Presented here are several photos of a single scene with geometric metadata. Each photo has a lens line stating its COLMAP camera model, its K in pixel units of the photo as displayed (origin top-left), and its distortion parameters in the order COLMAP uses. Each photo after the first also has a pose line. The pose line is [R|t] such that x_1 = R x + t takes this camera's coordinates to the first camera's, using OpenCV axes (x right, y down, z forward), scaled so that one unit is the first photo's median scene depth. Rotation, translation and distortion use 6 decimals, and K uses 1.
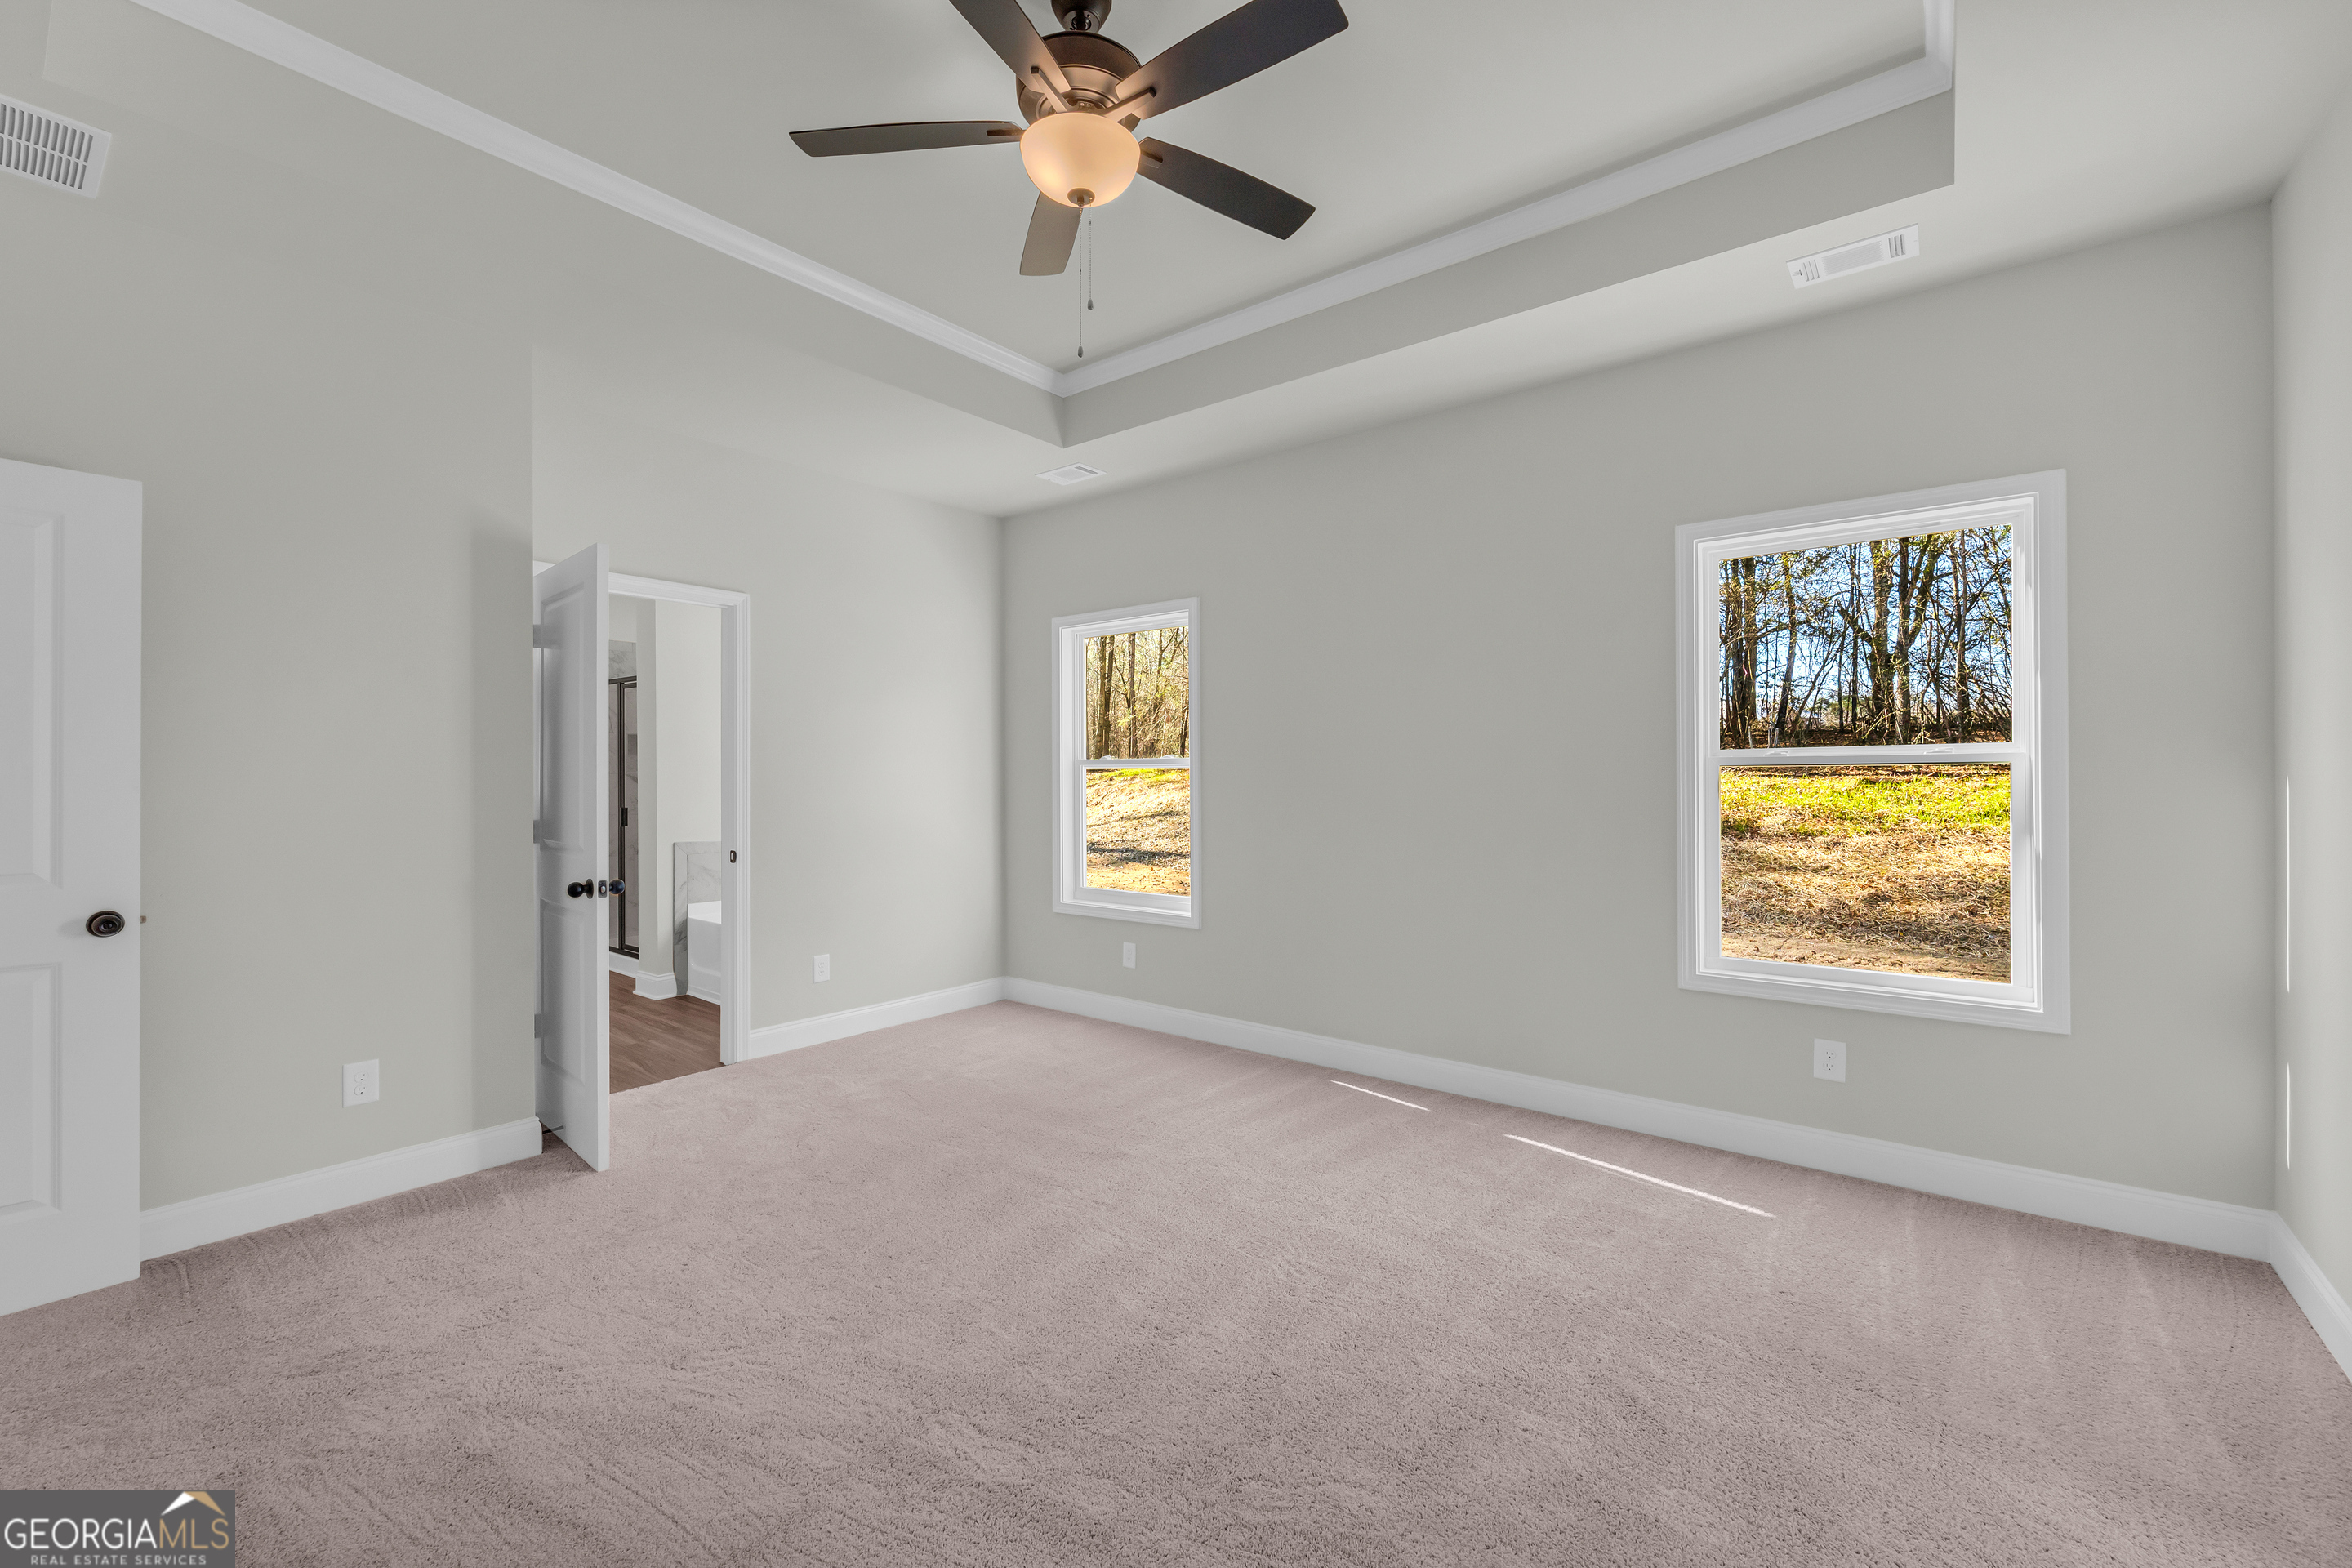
lens RADIAL K [[965.6, 0, 1179.2], [0, 965.6, 772.5], [0, 0, 1]] dist [-0.000205, 0.000008]
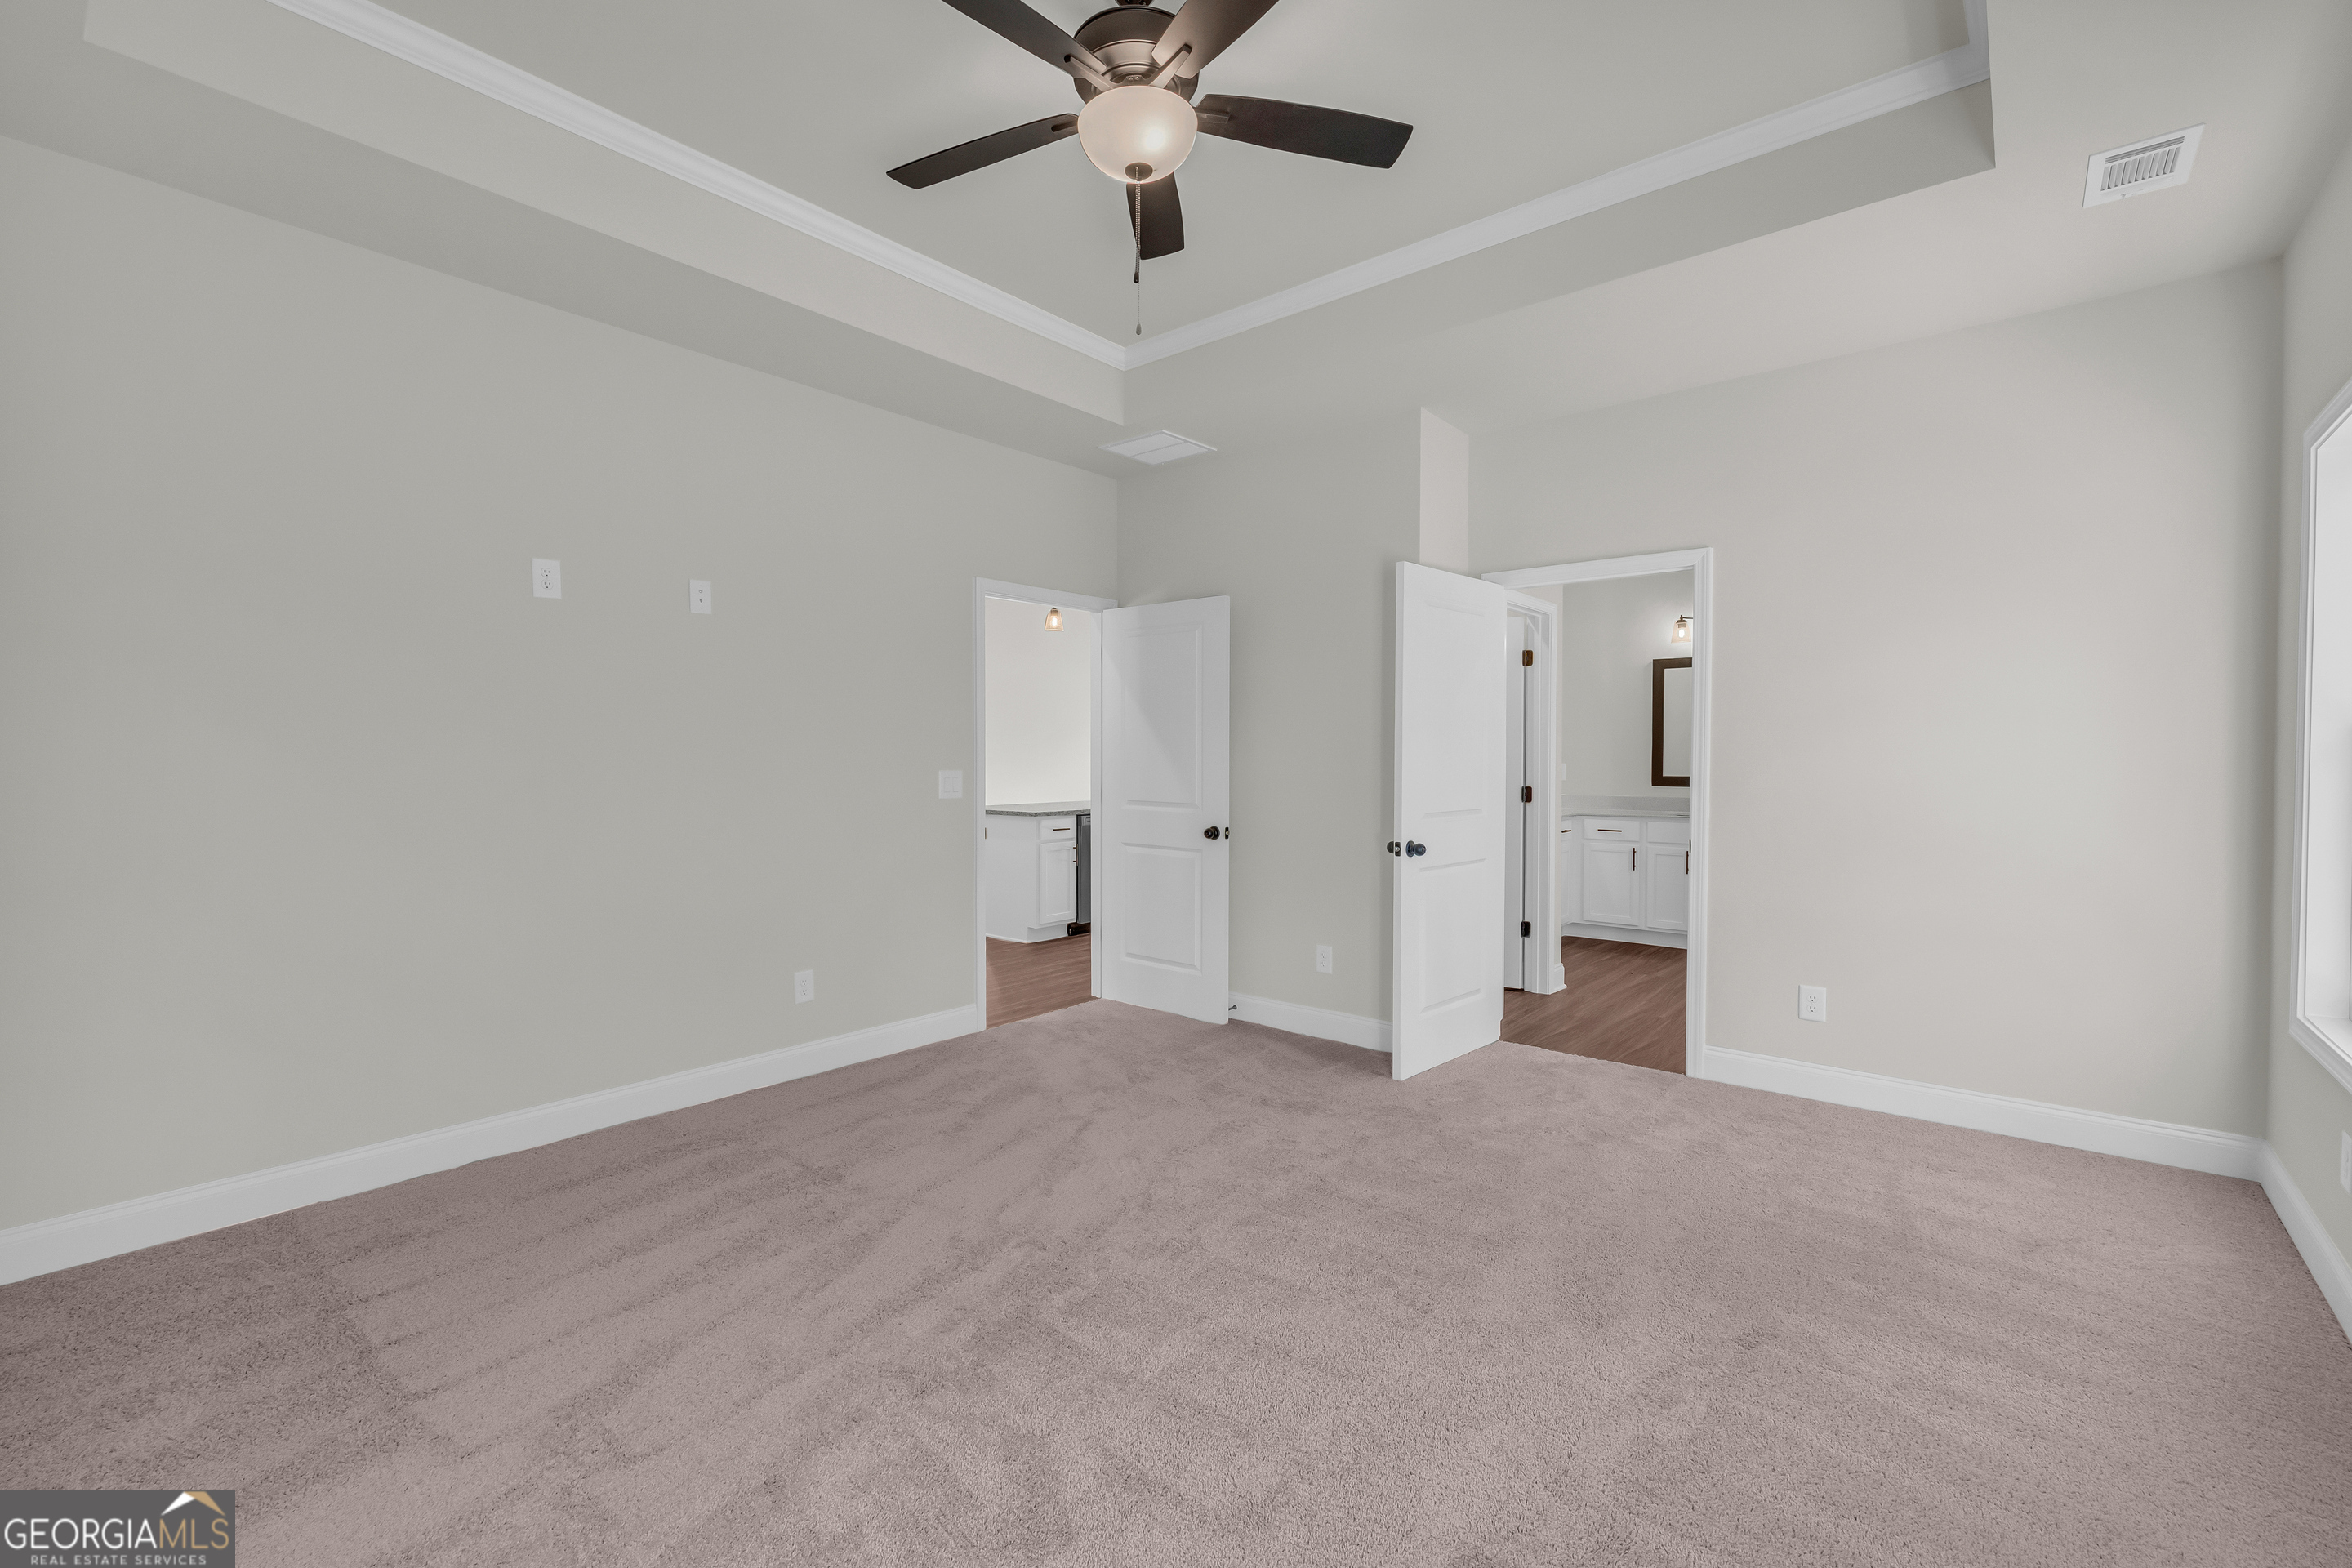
lens RADIAL K [[965.6, 0, 1179.2], [0, 965.6, 772.5], [0, 0, 1]] dist [-0.000205, 0.000008]
pose [[-0.016099, 0.009620, -0.999824, 0.726520], [-0.002314, 0.999951, 0.009659, 0.016200], [0.999868, 0.002469, -0.016076, 0.873027]]
